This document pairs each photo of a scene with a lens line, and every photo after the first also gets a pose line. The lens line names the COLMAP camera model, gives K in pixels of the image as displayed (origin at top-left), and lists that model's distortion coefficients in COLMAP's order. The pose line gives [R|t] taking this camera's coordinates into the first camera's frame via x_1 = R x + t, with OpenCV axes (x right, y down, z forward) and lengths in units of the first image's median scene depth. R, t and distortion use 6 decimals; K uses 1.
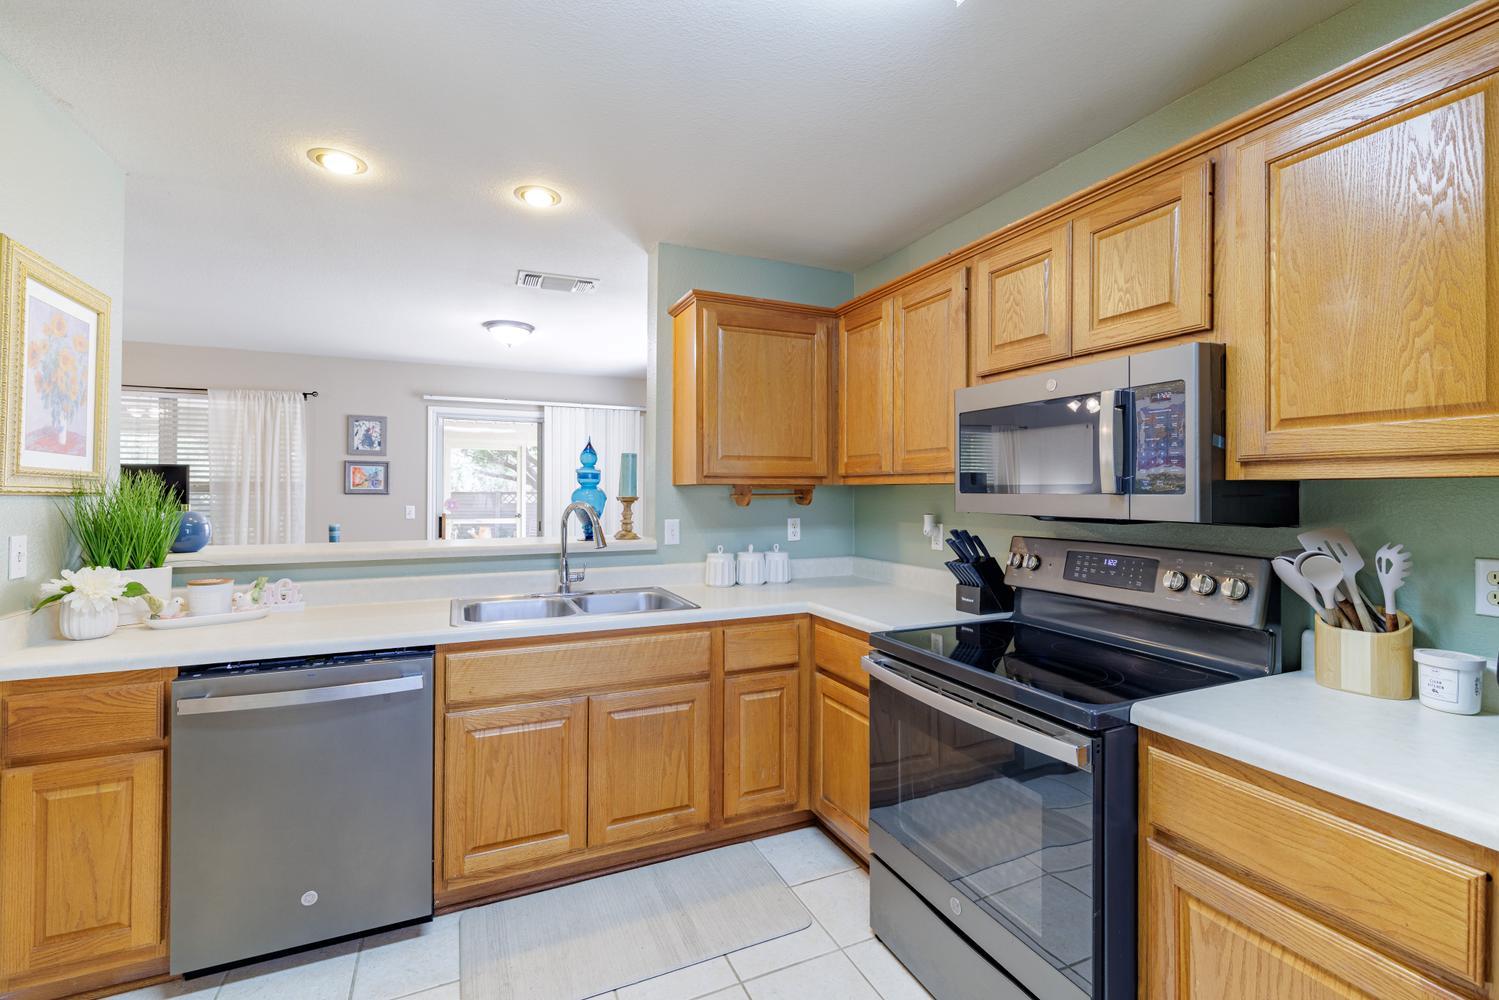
lens RADIAL K [[653.2, 0, 746.7], [0, 653.2, 487.0], [0, 0, 1]] dist [-0.001449, 0.002520]
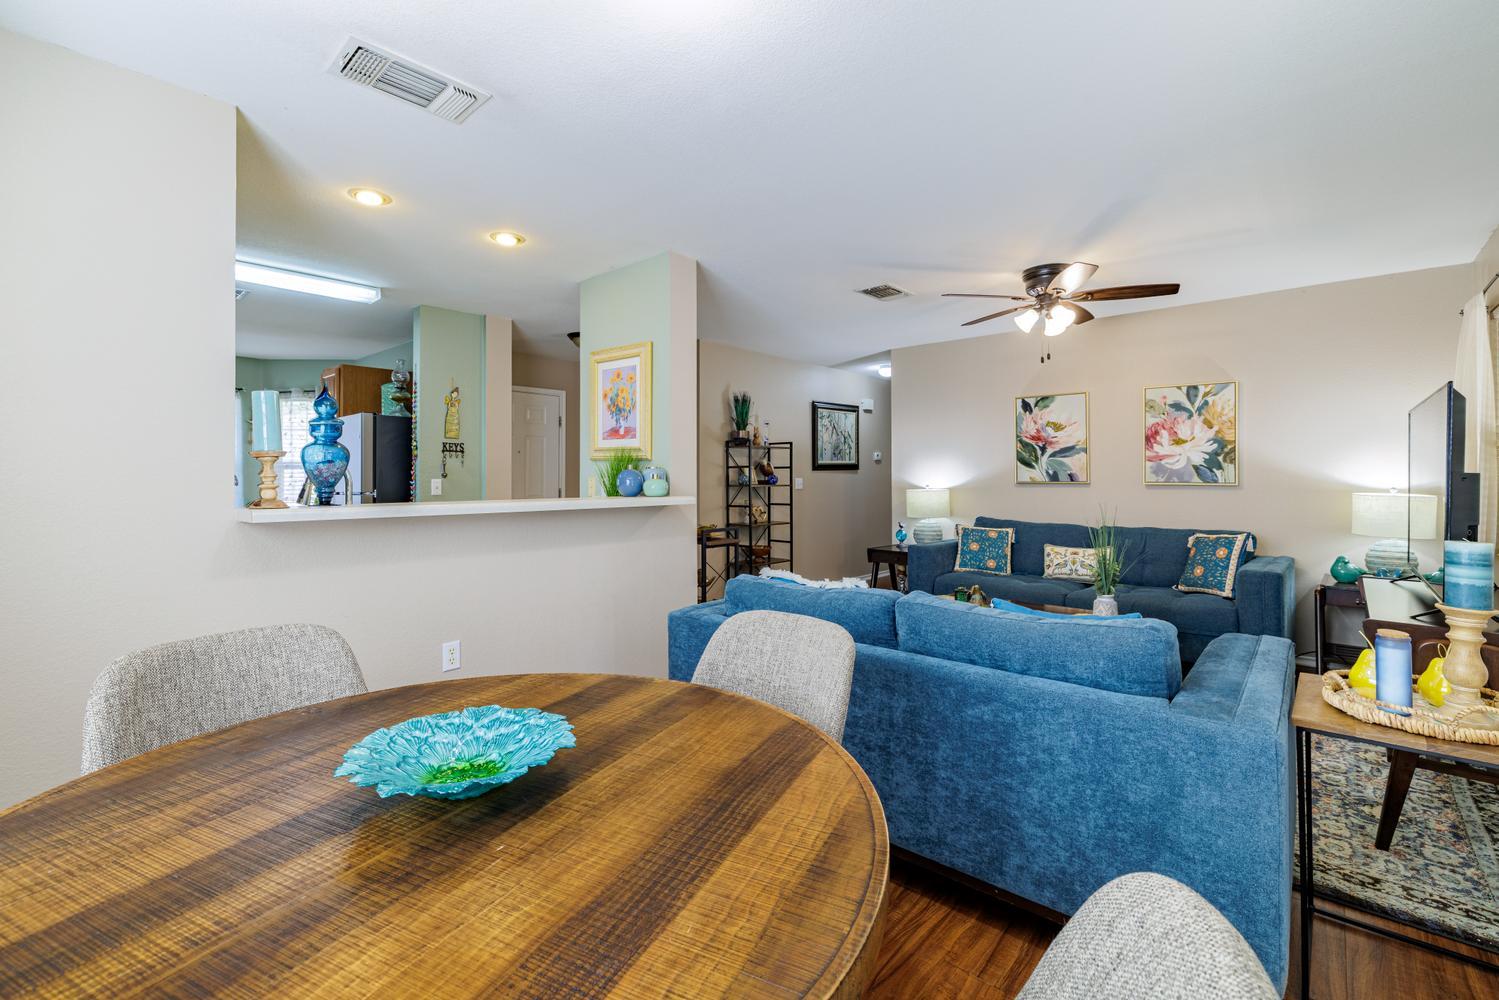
lens RADIAL K [[653.2, 0, 763.7], [0, 653.2, 466.2], [0, 0, 1]] dist [-0.001449, 0.002520]
pose [[-0.905906, -0.004551, -0.423454, -0.541902], [0.005595, 0.999726, -0.022714, 0.065354], [0.423441, -0.022946, -0.905633, 2.585732]]
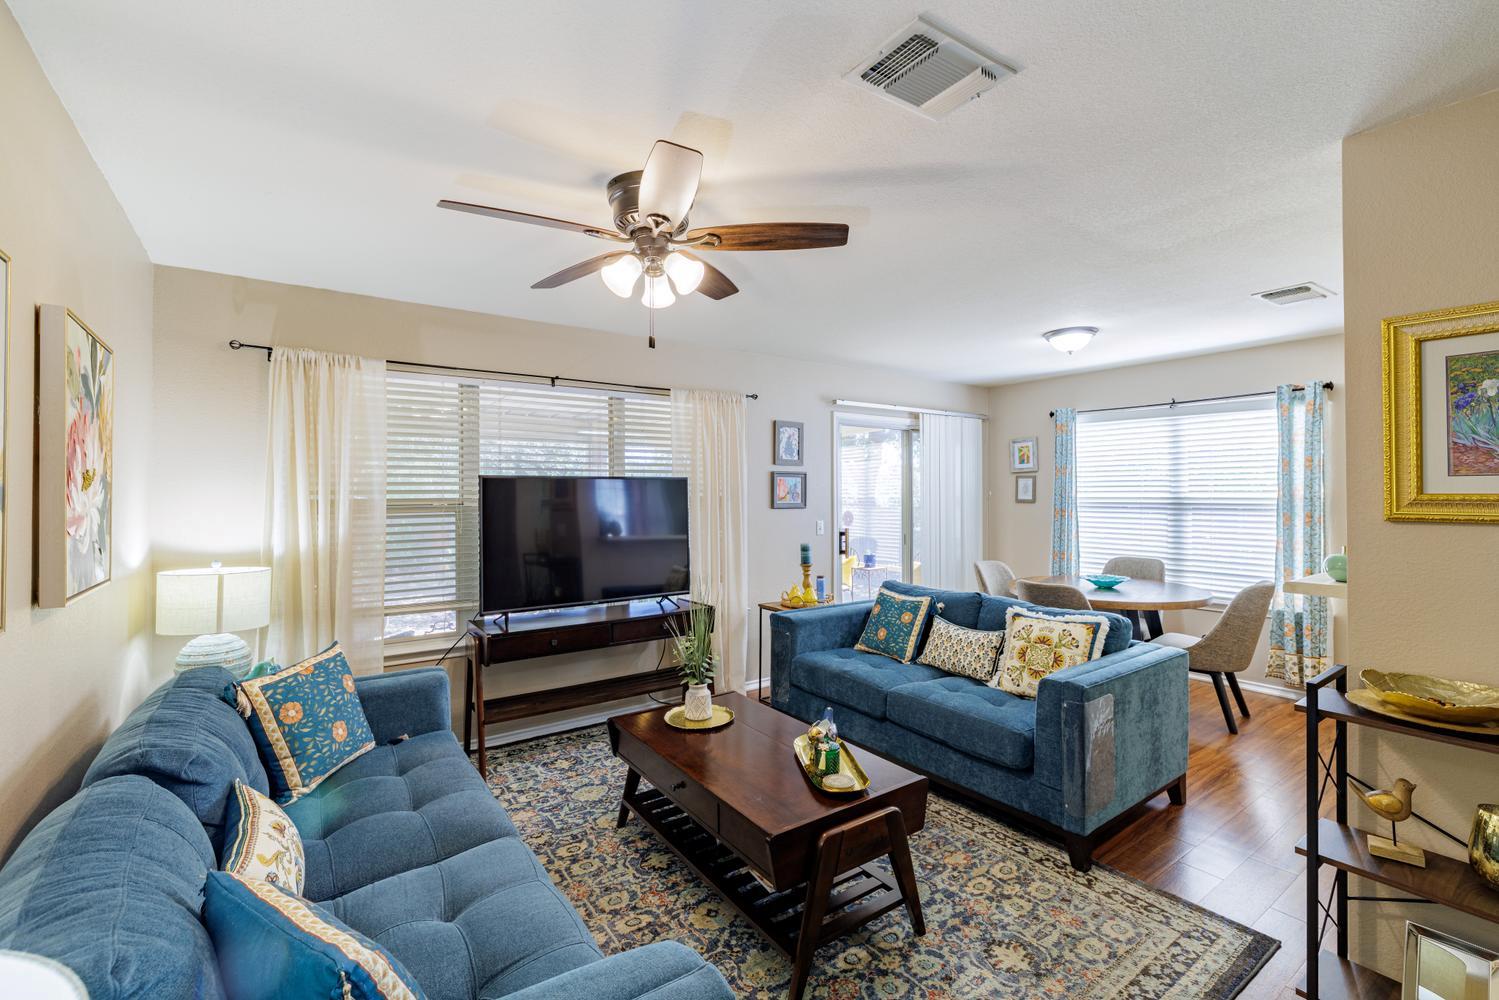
lens RADIAL K [[653.2, 0, 745.2], [0, 653.2, 493.9], [0, 0, 1]] dist [-0.001449, 0.002520]
pose [[0.981117, -0.005169, 0.193345, -2.043960], [0.003568, 0.999956, 0.008632, -0.043113], [-0.193381, -0.007779, 0.981093, 0.309968]]
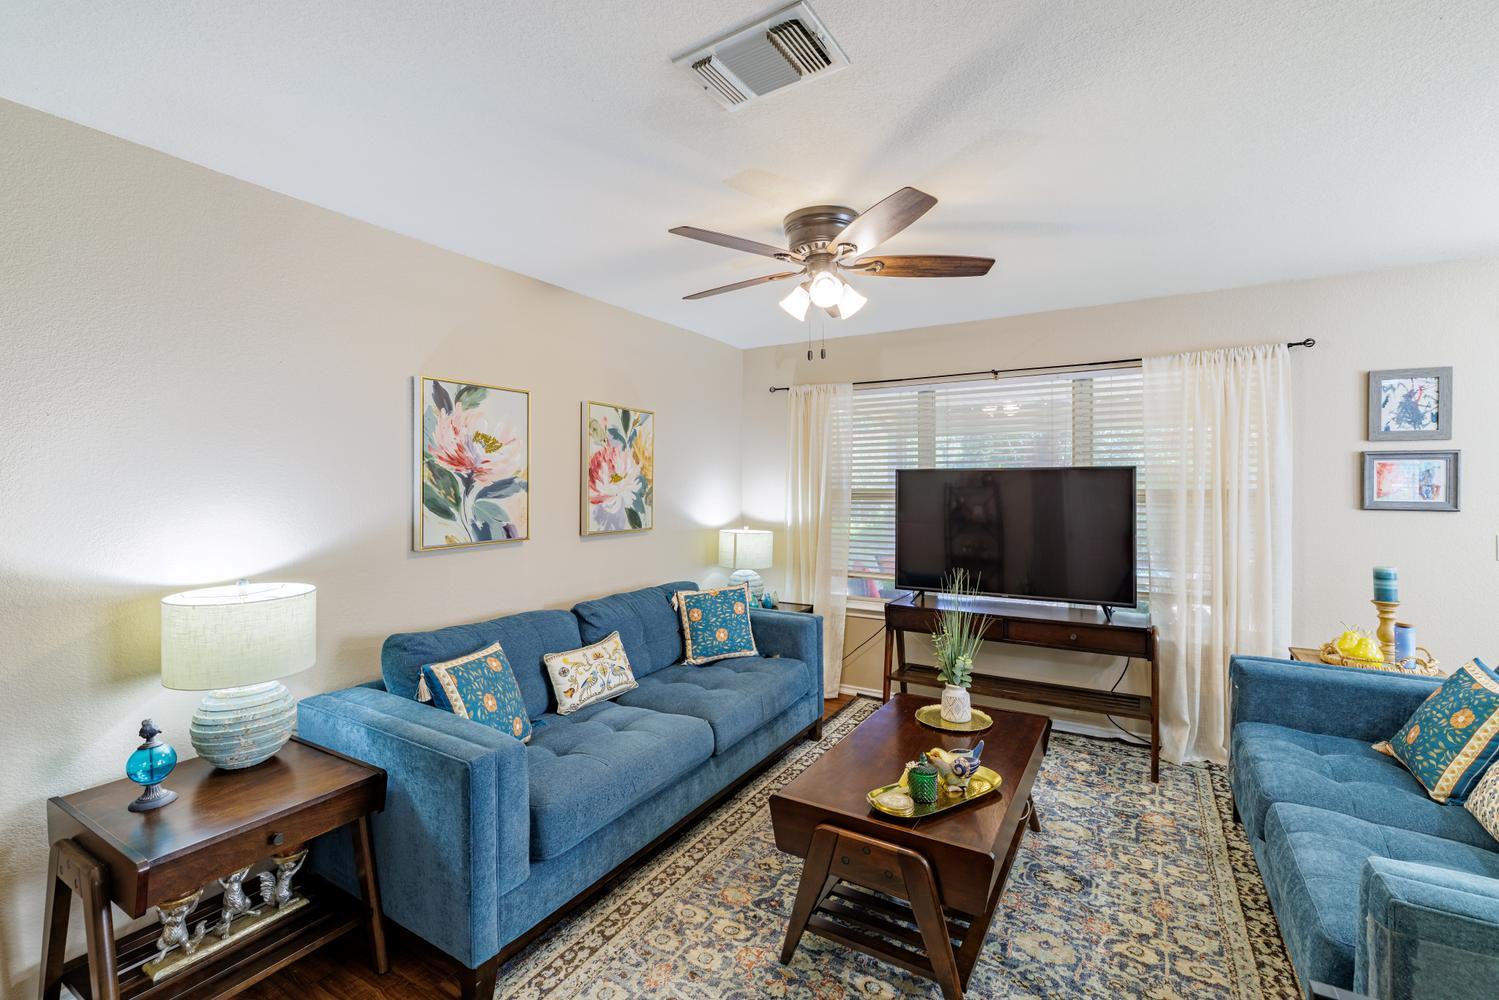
lens RADIAL K [[653.2, 0, 745.4], [0, 653.2, 487.0], [0, 0, 1]] dist [-0.001449, 0.002520]
pose [[0.571287, 0.001569, -0.820749, -1.120489], [0.007347, 0.999948, 0.007026, -0.042559], [0.820717, -0.010044, 0.571246, 0.557147]]
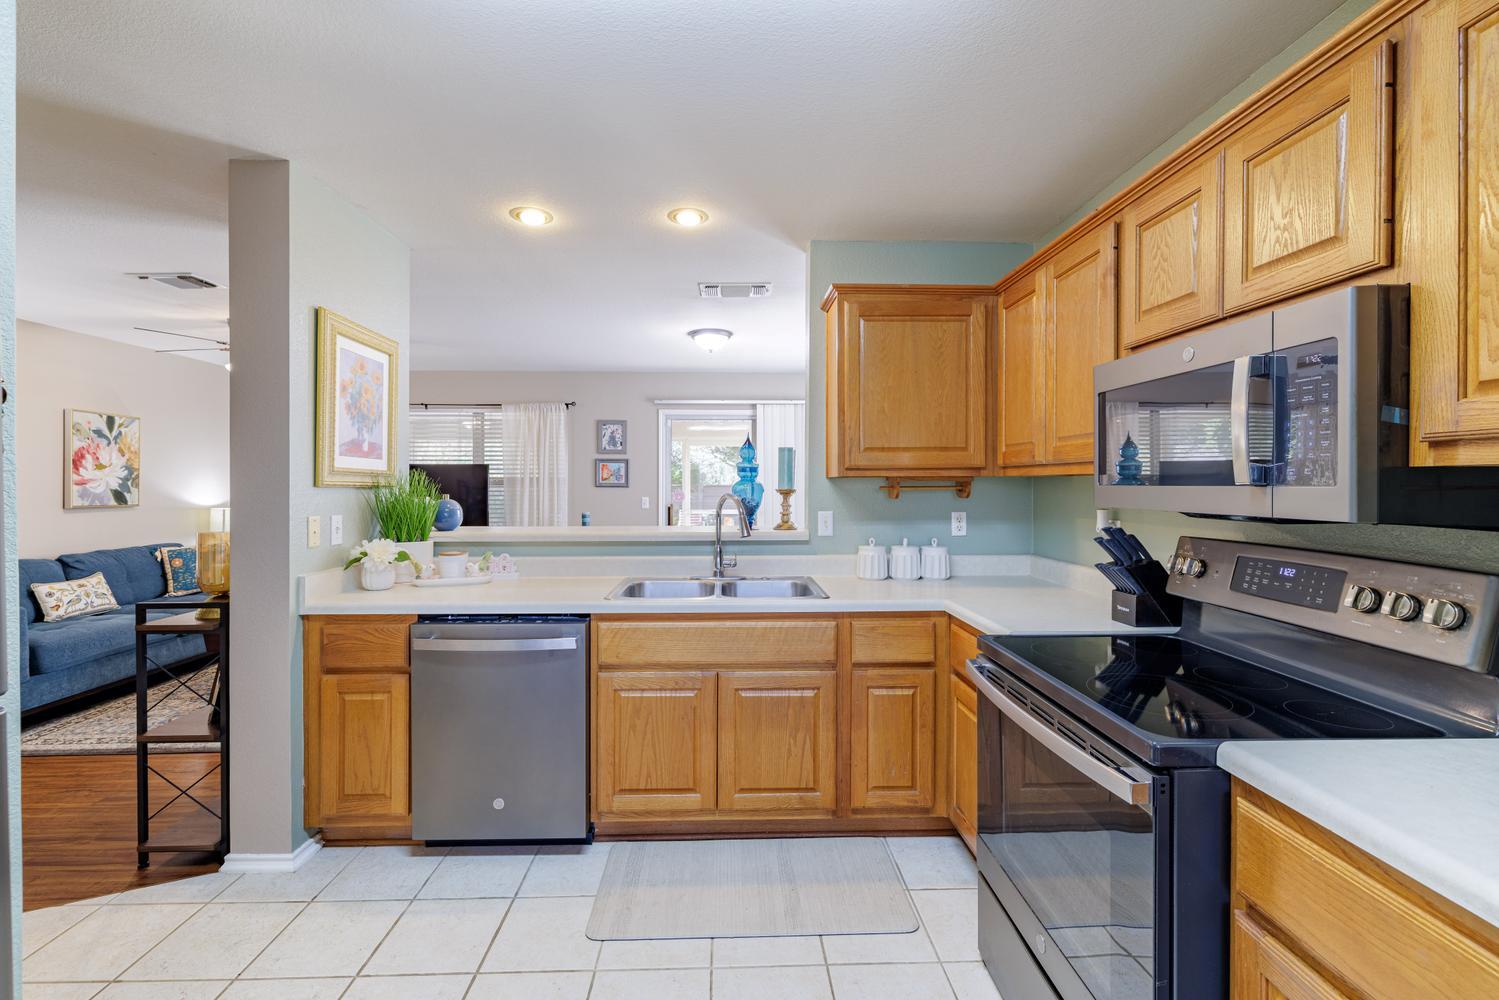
lens RADIAL K [[653.2, 0, 742.5], [0, 653.2, 487.2], [0, 0, 1]] dist [-0.001449, 0.002520]
pose [[0.923527, -0.000122, -0.383532, 0.214005], [0.004411, 0.999937, 0.010303, 0.001103], [0.383507, -0.011207, 0.923470, 0.012222]]
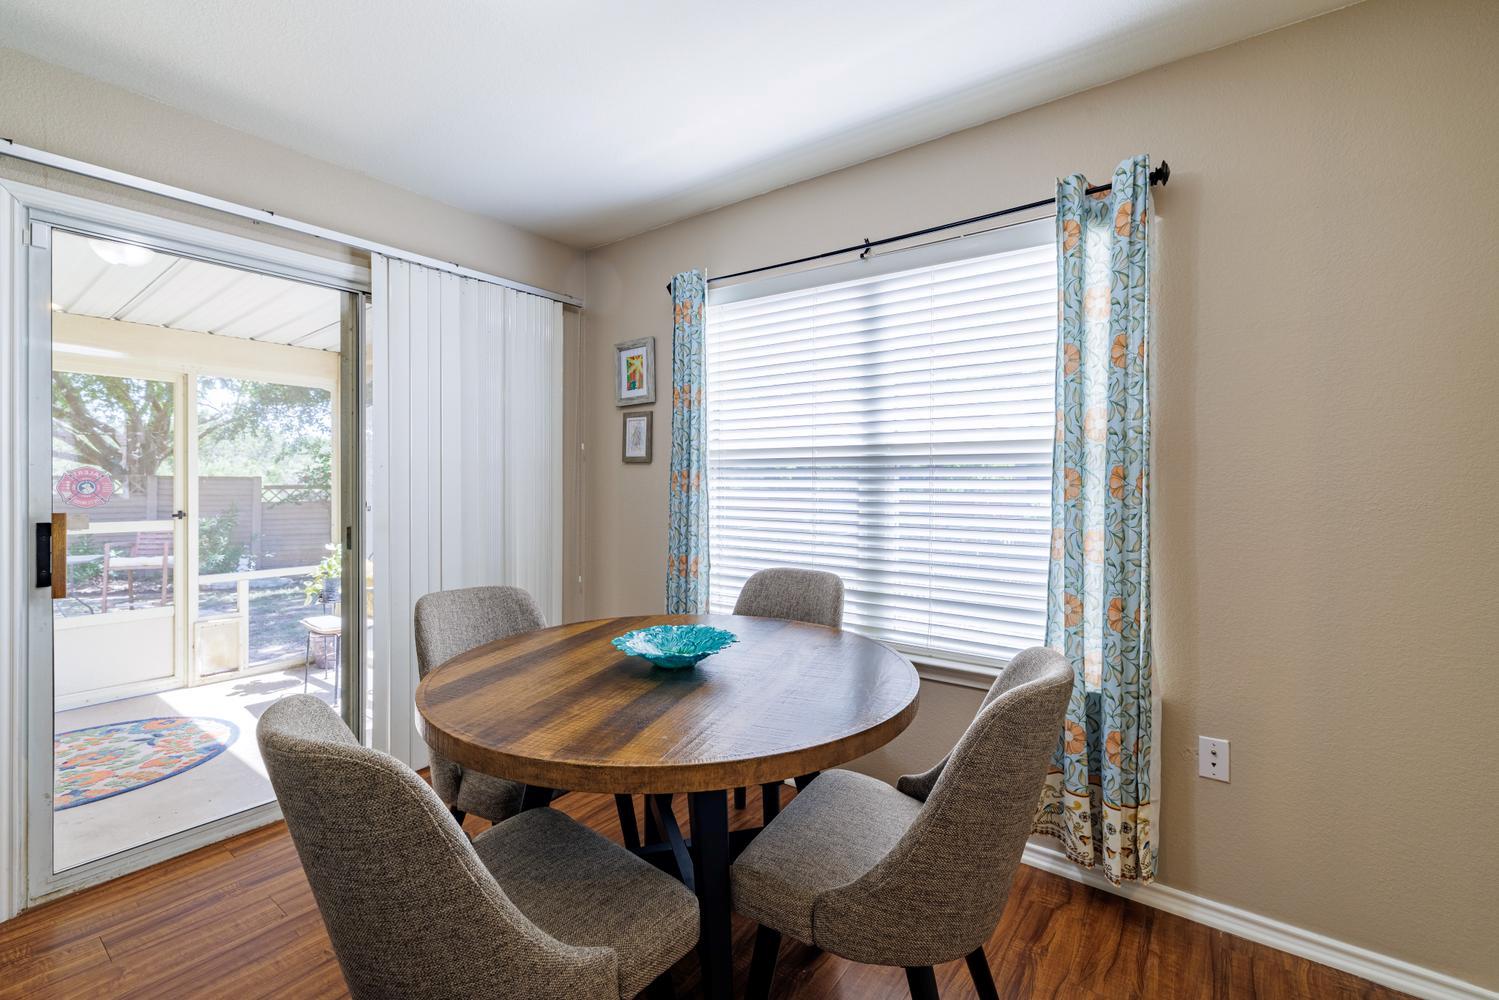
lens RADIAL K [[653.2, 0, 750.7], [0, 653.2, 497.8], [0, 0, 1]] dist [-0.001449, 0.002520]
pose [[0.869016, -0.013012, 0.494613, -0.844205], [-0.004759, 0.999388, 0.034652, 0.048134], [-0.494761, -0.032467, 0.868423, 1.399696]]
